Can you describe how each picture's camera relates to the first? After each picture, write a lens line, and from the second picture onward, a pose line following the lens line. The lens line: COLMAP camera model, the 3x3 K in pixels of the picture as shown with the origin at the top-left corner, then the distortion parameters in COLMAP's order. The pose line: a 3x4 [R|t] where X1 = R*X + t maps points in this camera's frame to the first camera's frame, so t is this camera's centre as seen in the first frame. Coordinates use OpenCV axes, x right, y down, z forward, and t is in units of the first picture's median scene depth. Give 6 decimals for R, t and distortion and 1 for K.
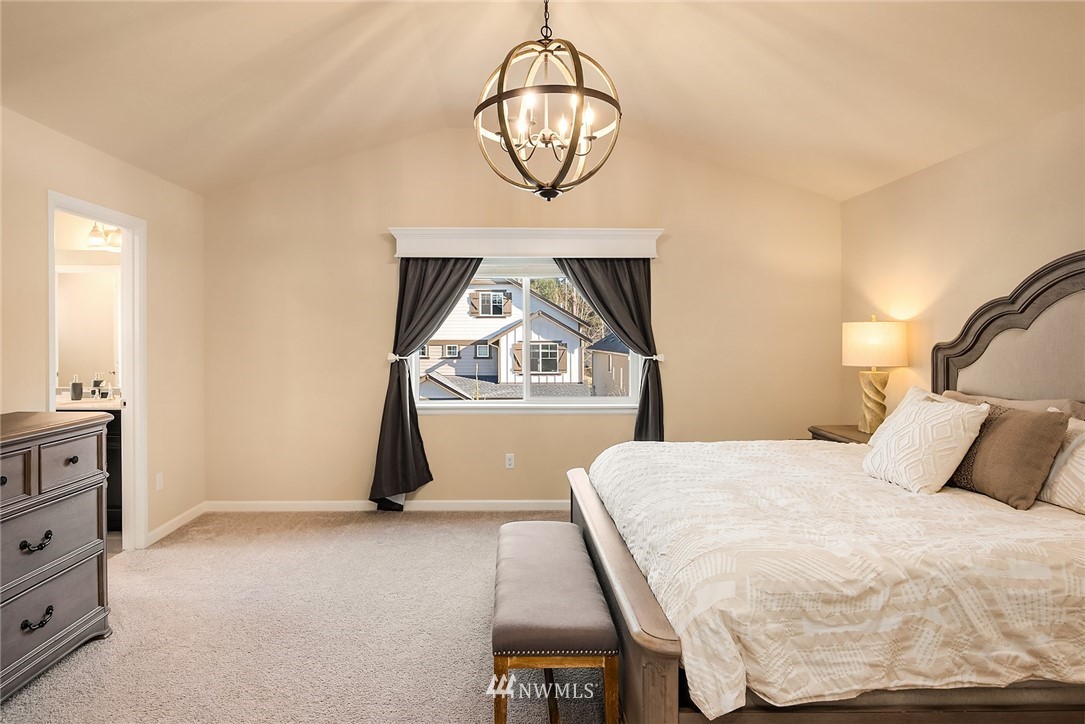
lens RADIAL K [[587.9, 0, 514.6], [0, 587.9, 341.5], [0, 0, 1]] dist [0.000551, -0.014451]
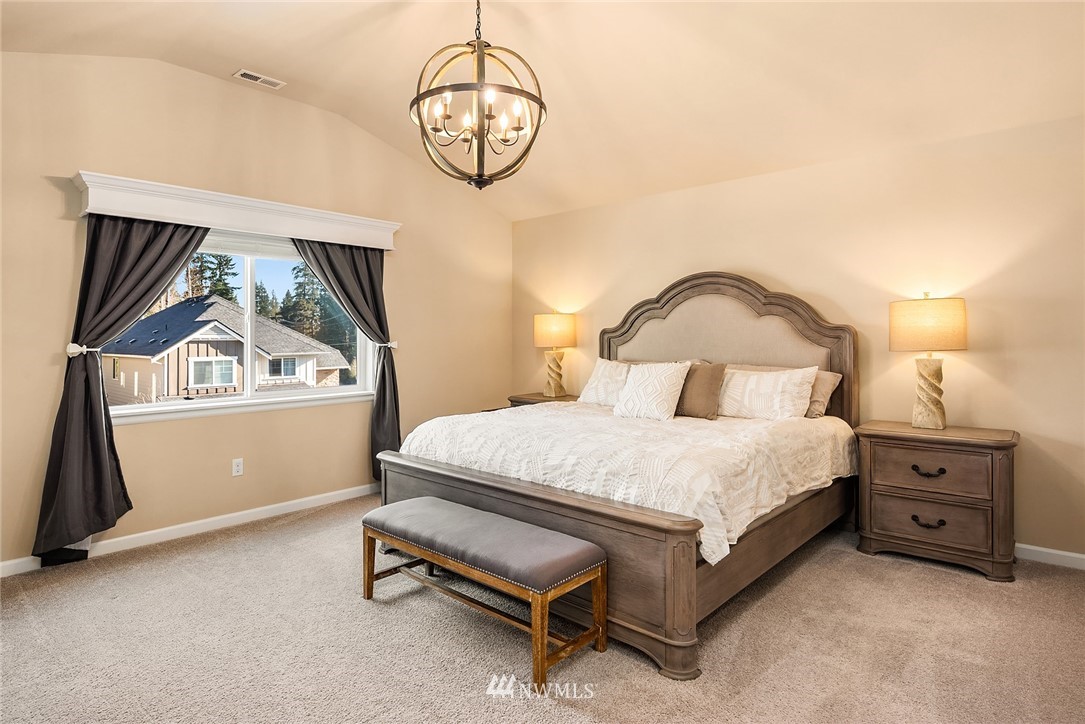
lens RADIAL K [[587.9, 0, 514.6], [0, 587.9, 341.5], [0, 0, 1]] dist [0.000551, -0.014451]
pose [[0.682902, -0.008245, 0.730463, -0.385872], [0.009827, 0.999950, 0.002100, 0.022328], [-0.730444, 0.005744, 0.682949, 0.118999]]
